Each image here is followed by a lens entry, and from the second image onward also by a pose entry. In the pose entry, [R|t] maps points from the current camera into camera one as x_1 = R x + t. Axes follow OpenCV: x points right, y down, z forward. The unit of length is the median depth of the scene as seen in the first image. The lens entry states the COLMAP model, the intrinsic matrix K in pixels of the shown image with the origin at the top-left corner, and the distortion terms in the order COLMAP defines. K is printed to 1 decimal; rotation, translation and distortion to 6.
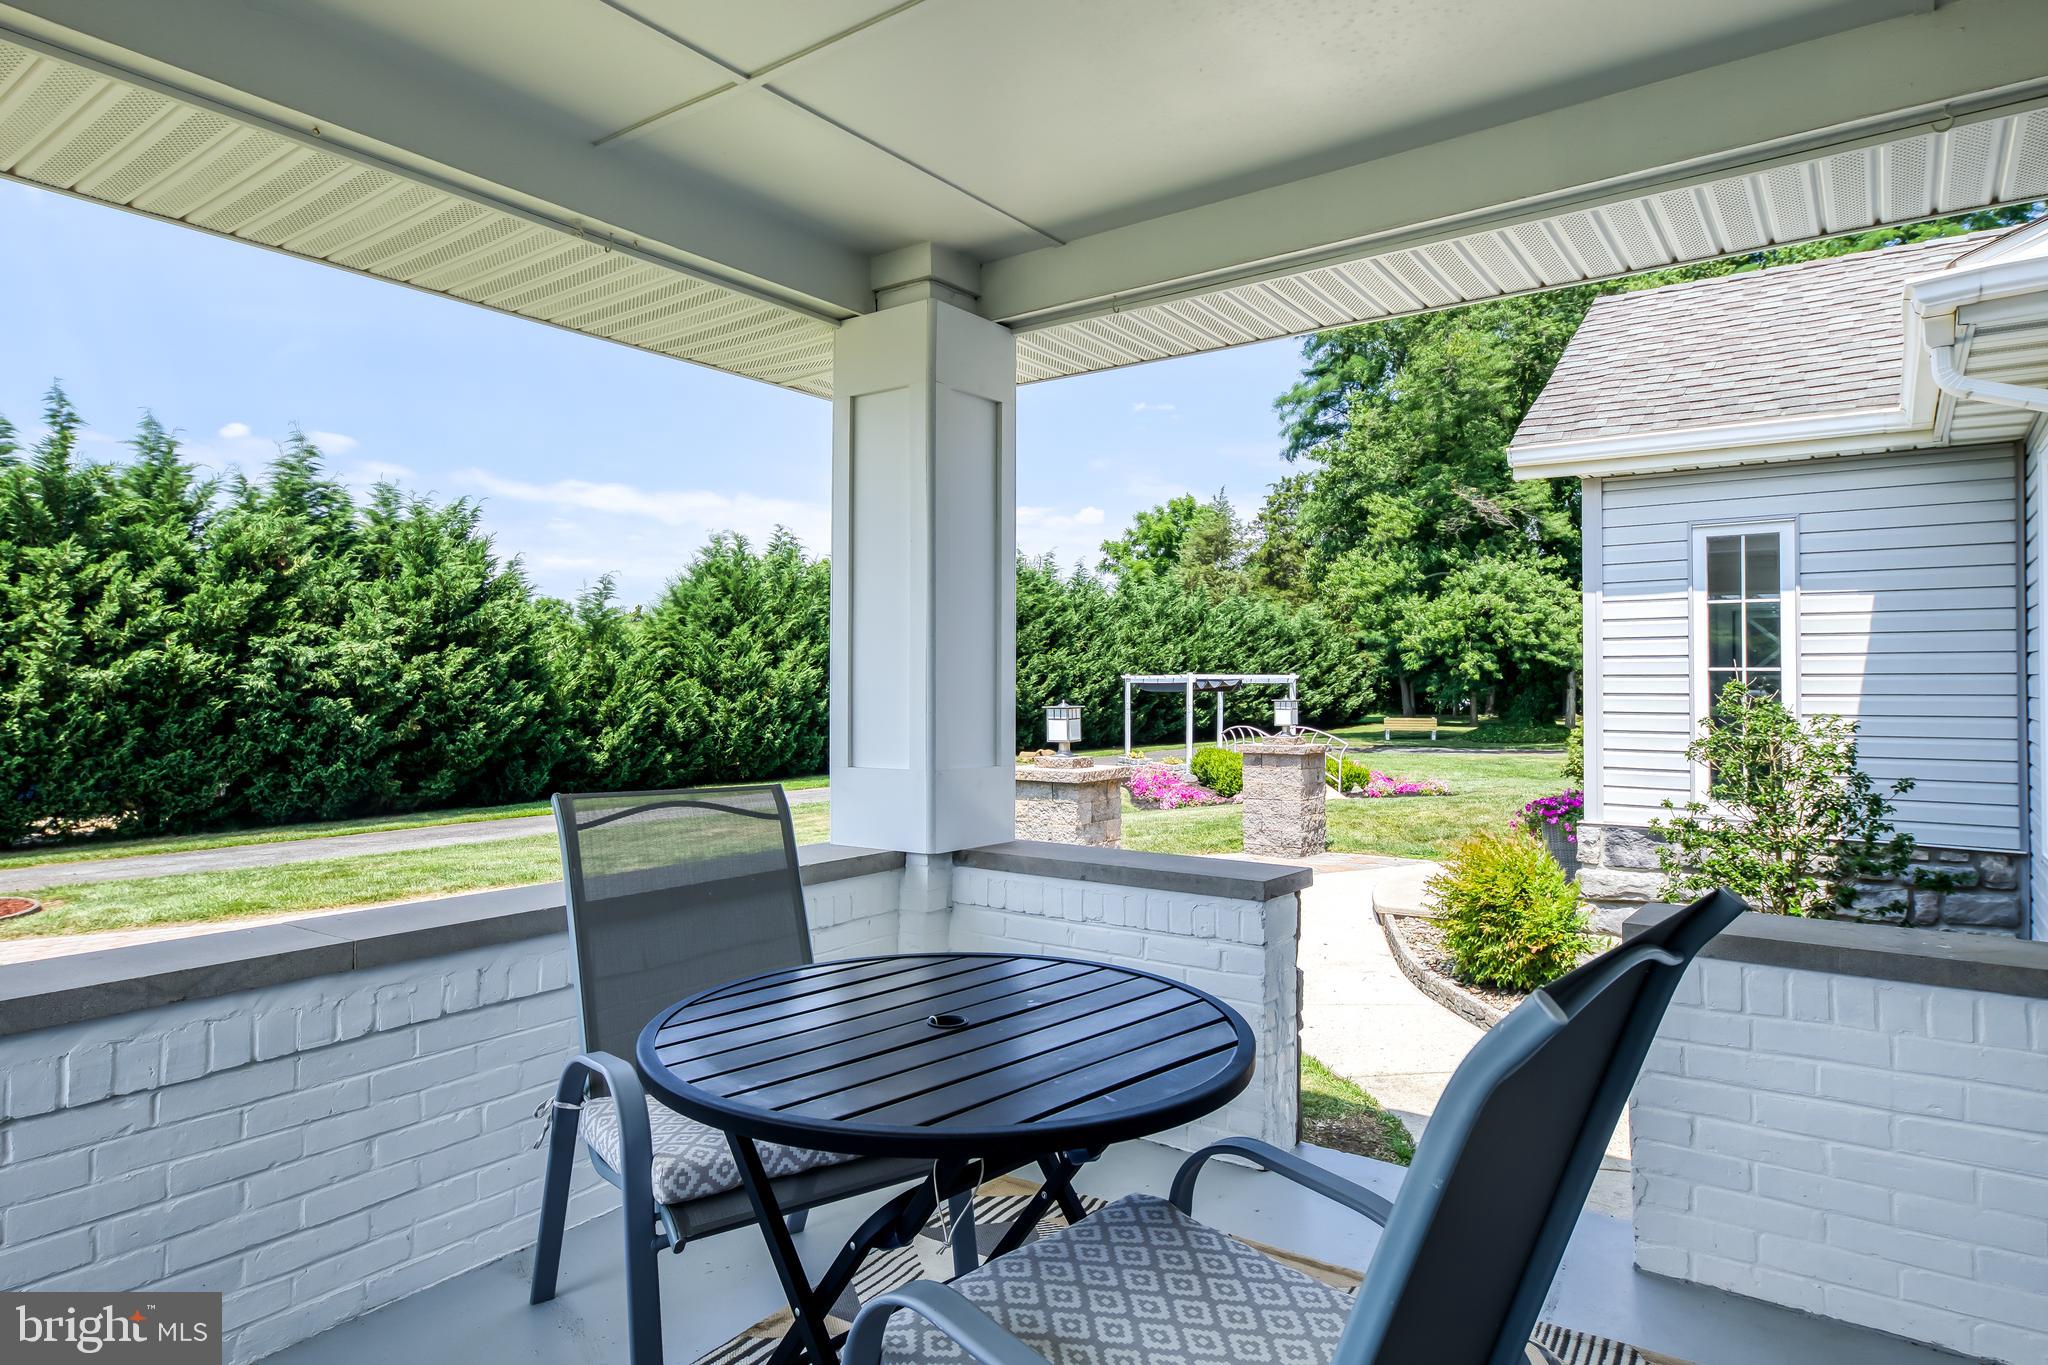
lens RADIAL K [[1163.3, 0, 1027.2], [0, 1163.3, 683.6], [0, 0, 1]] dist [0.007303, 0.002636]
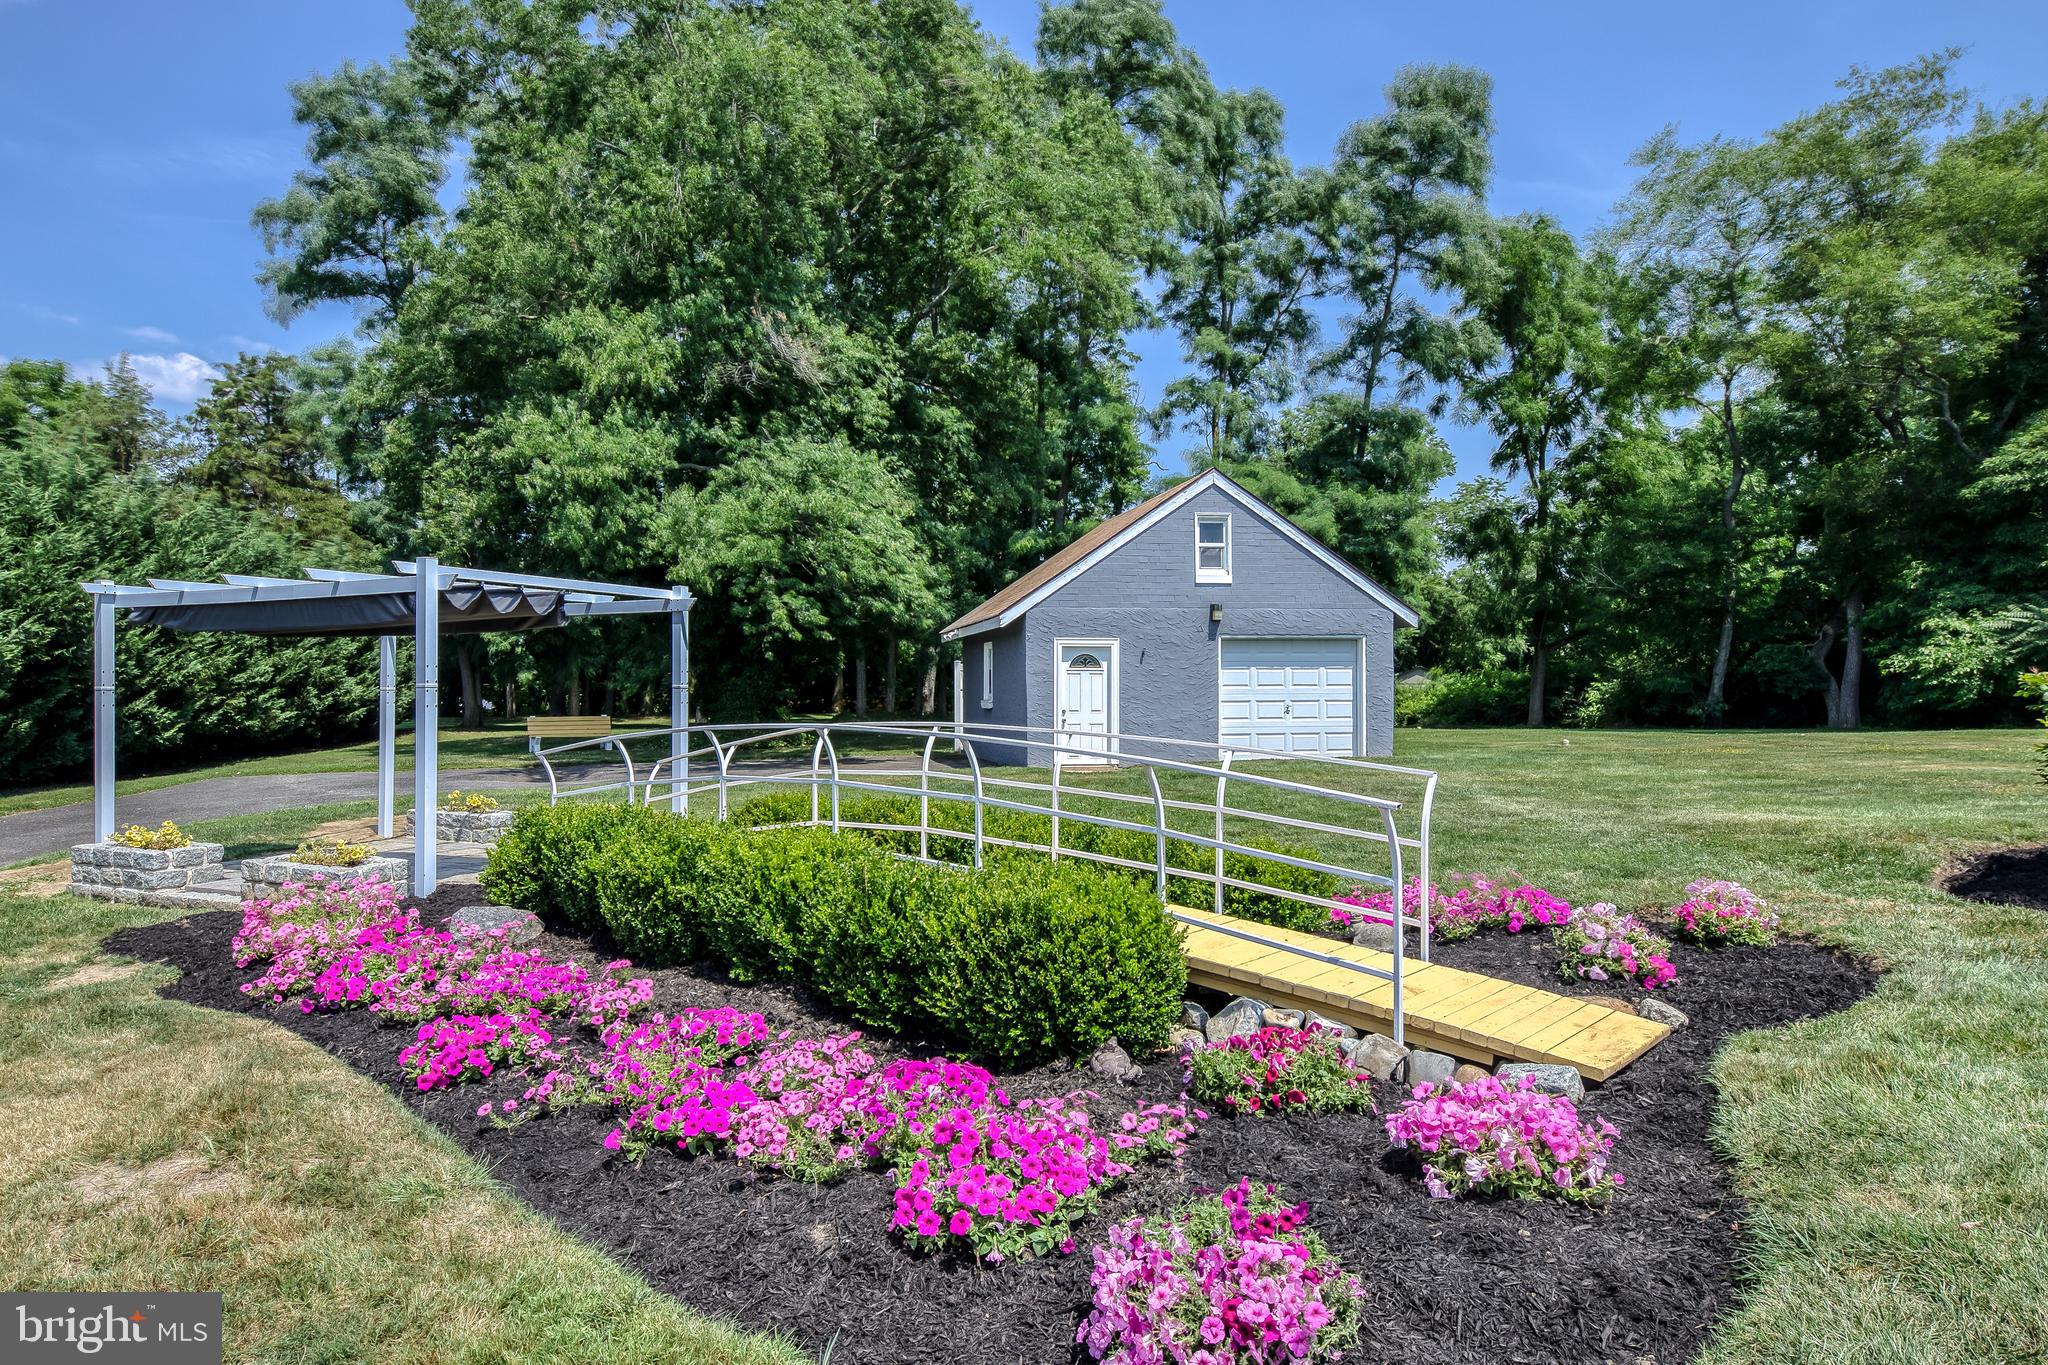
lens RADIAL K [[1204.8, 0, 1029.3], [0, 1204.8, 688.3], [0, 0, 1]] dist [-0.022155, -0.000323]
pose [[0.656960, -0.009206, 0.753870, 0.005573], [0.004429, 0.999955, 0.008351, 0.011901], [-0.753913, -0.002148, 0.656971, 0.379175]]
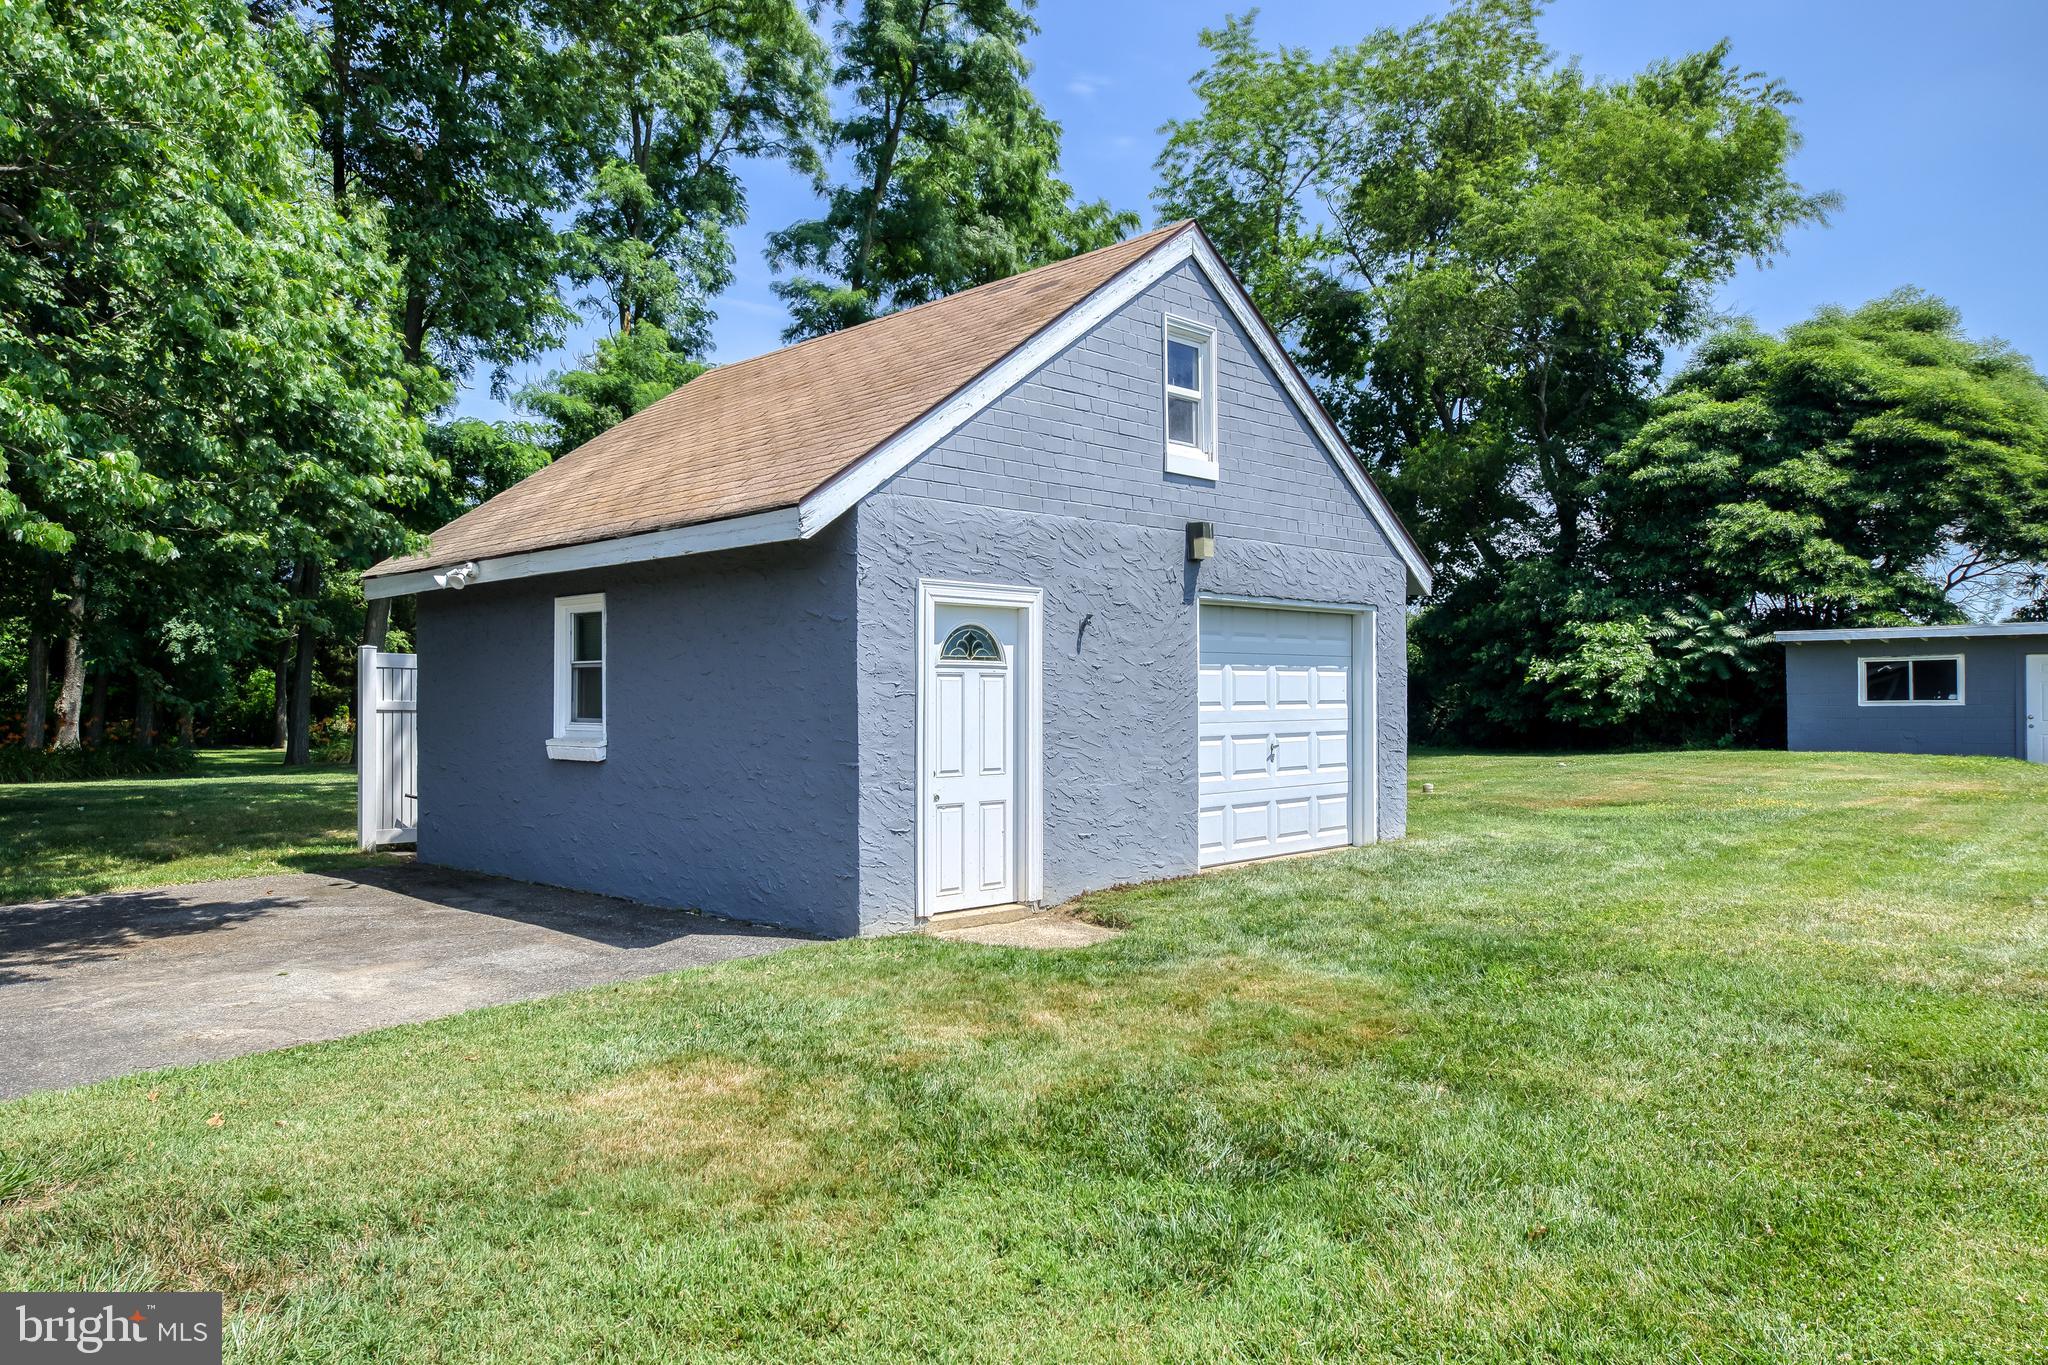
lens RADIAL K [[1379.7, 0, 1013.8], [0, 1379.7, 692.4], [0, 0, 1]] dist [-0.003819, 0.023390]
pose [[0.145439, -0.004959, 0.989355, 0.153295], [-0.001255, 0.999986, 0.005197, 0.011804], [-0.989366, -0.001998, 0.145431, 0.613484]]
